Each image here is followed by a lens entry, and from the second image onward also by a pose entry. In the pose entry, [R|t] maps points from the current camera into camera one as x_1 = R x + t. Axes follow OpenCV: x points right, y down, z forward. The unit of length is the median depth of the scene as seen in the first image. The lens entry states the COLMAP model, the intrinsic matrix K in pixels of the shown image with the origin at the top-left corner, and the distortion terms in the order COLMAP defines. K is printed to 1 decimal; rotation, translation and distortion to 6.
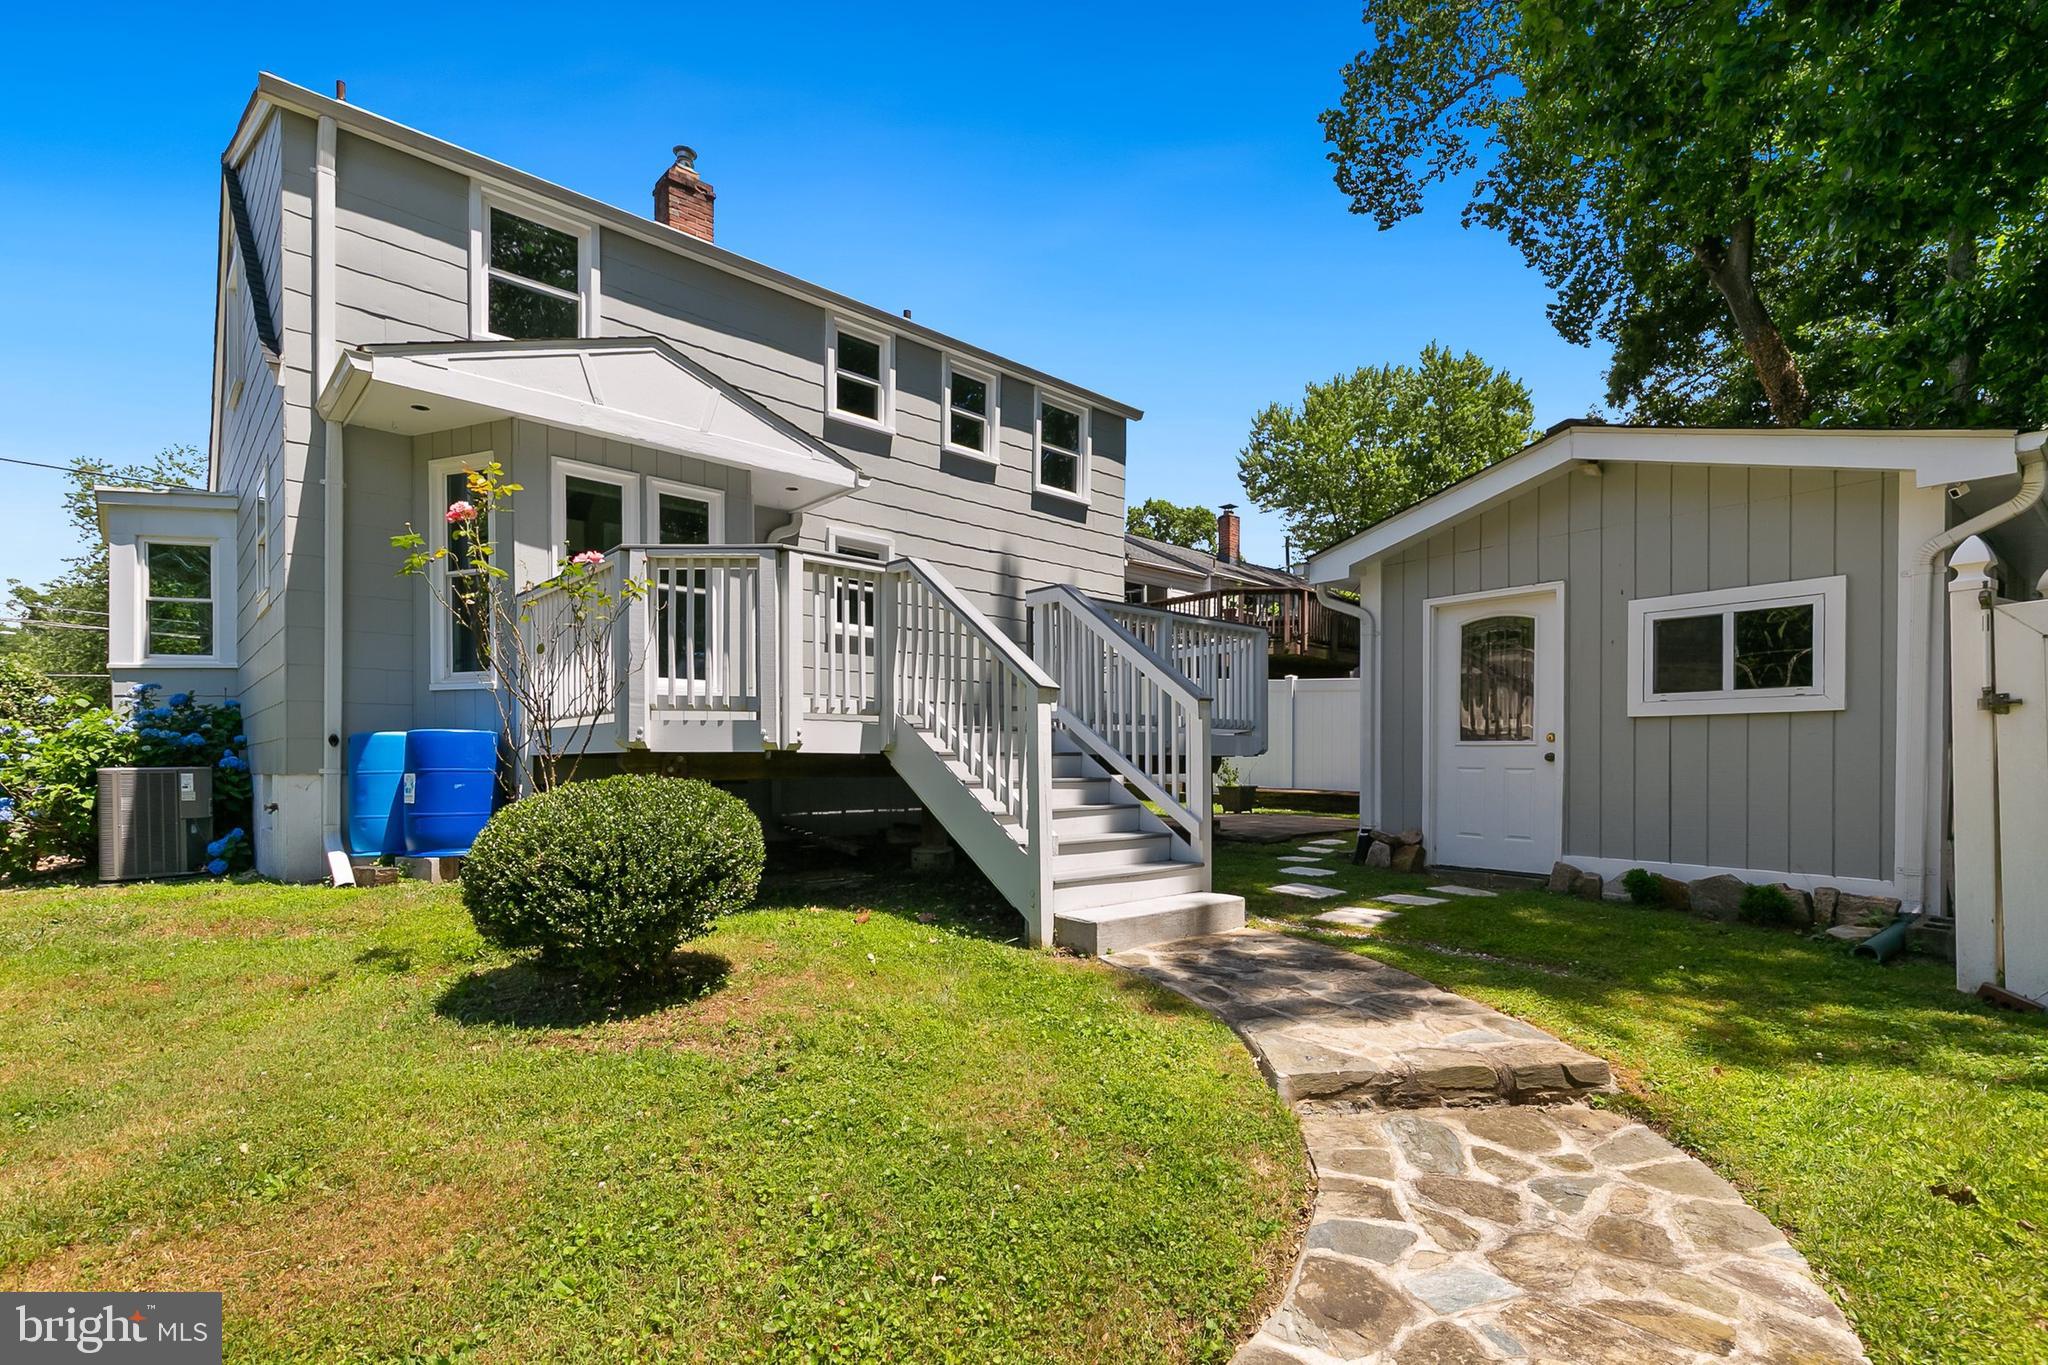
lens RADIAL K [[945.7, 0, 1021.6], [0, 945.7, 764.6], [0, 0, 1]] dist [0.010232, -0.000060]
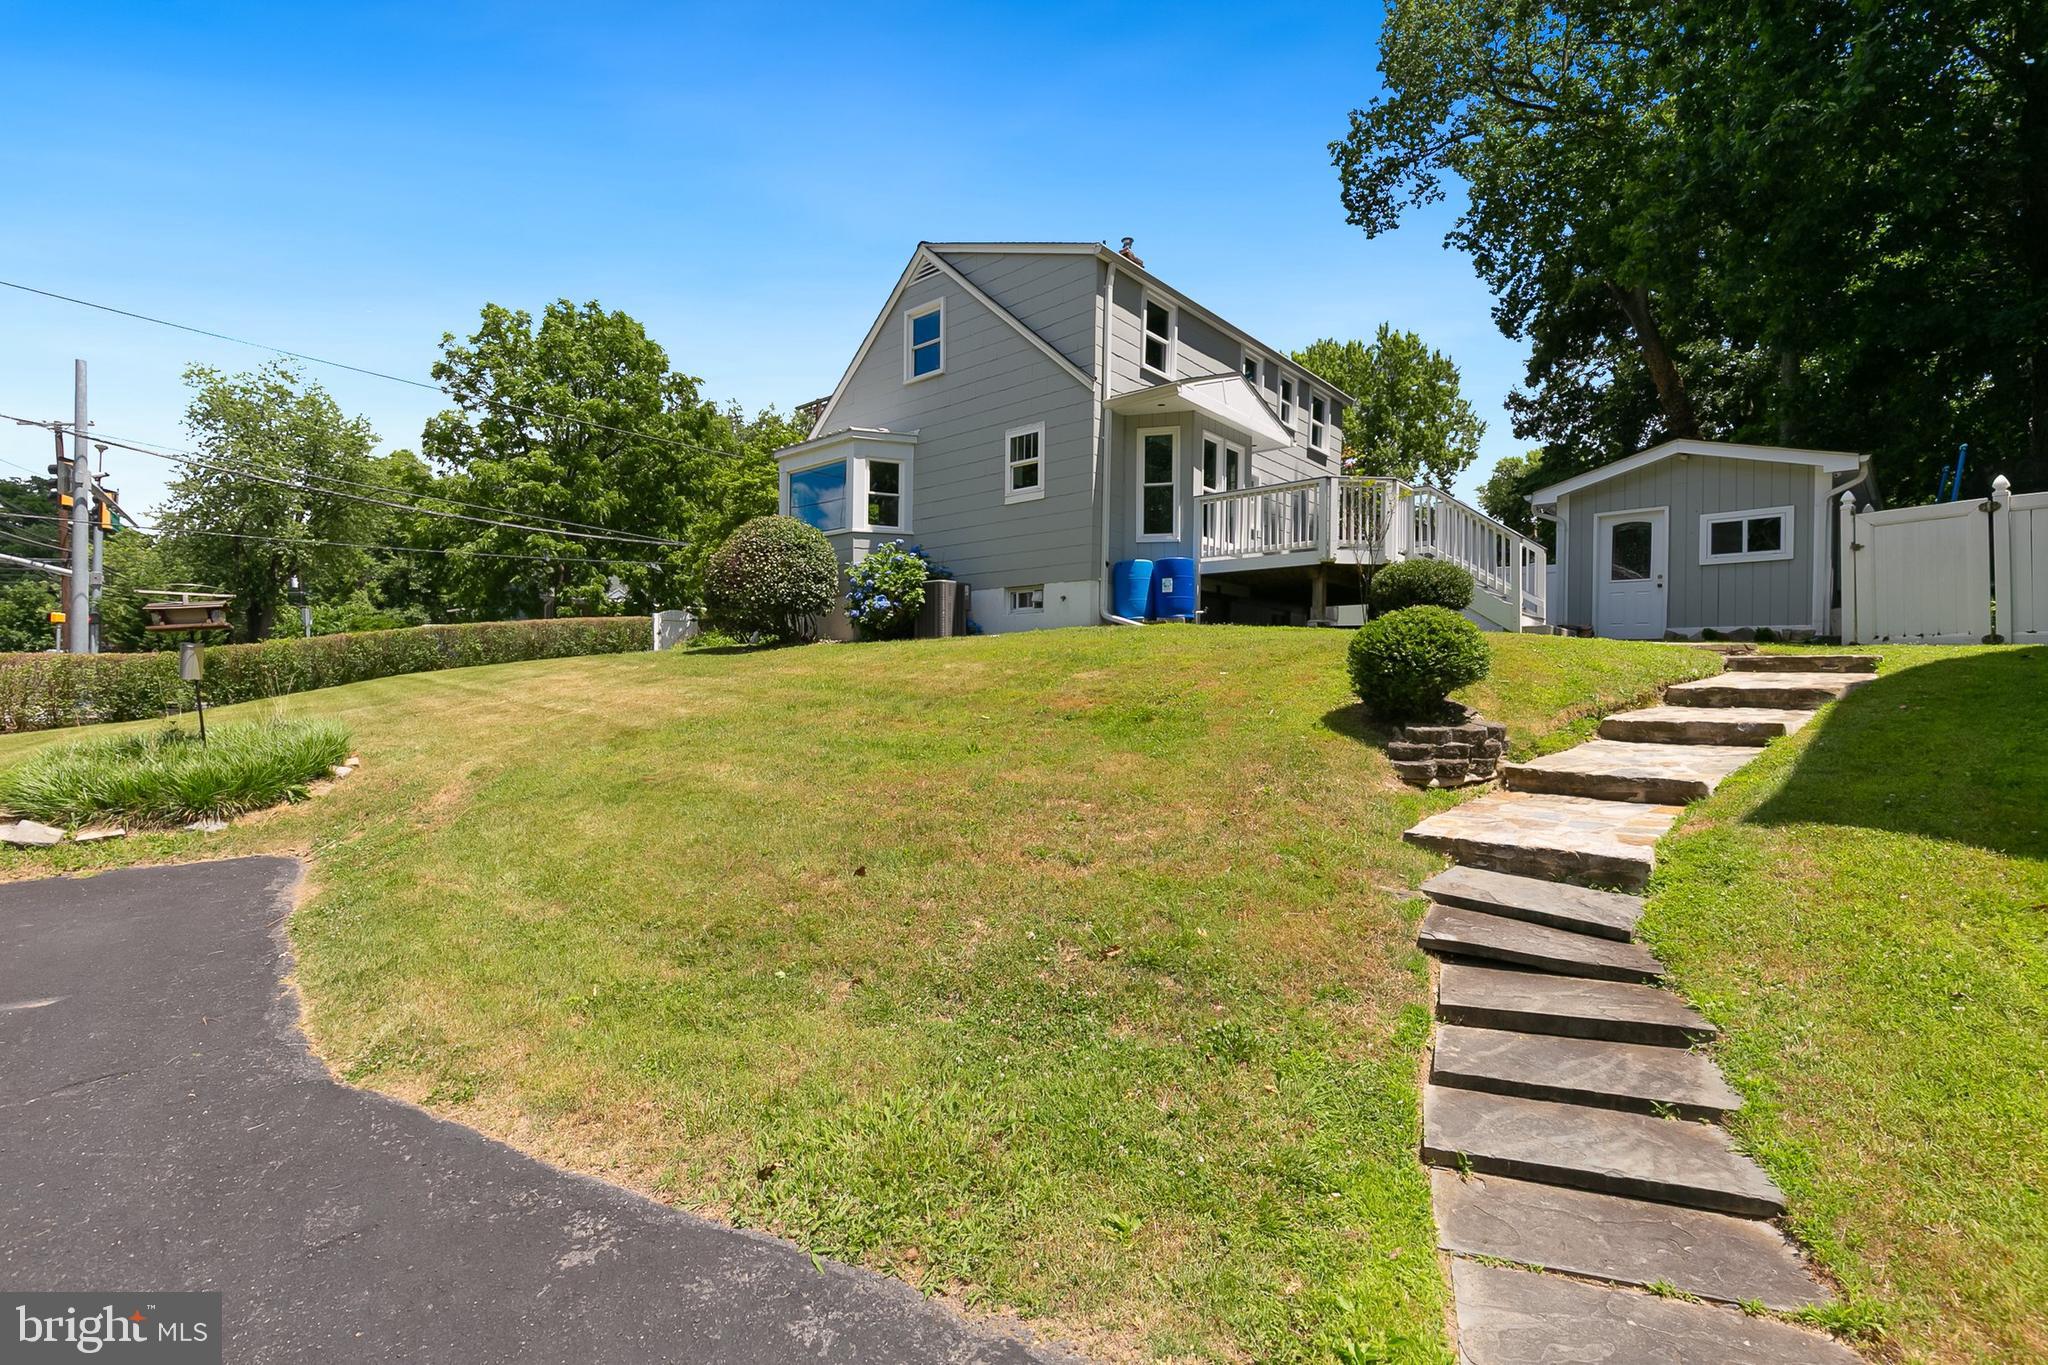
lens RADIAL K [[893.4, 0, 1027.9], [0, 893.4, 701.9], [0, 0, 1]] dist [0.003798, 0.000371]
pose [[0.994155, 0.010263, 0.107476, -0.793834], [-0.012513, 0.999716, 0.020286, 0.168820], [-0.107237, -0.021513, 0.994001, -0.653513]]
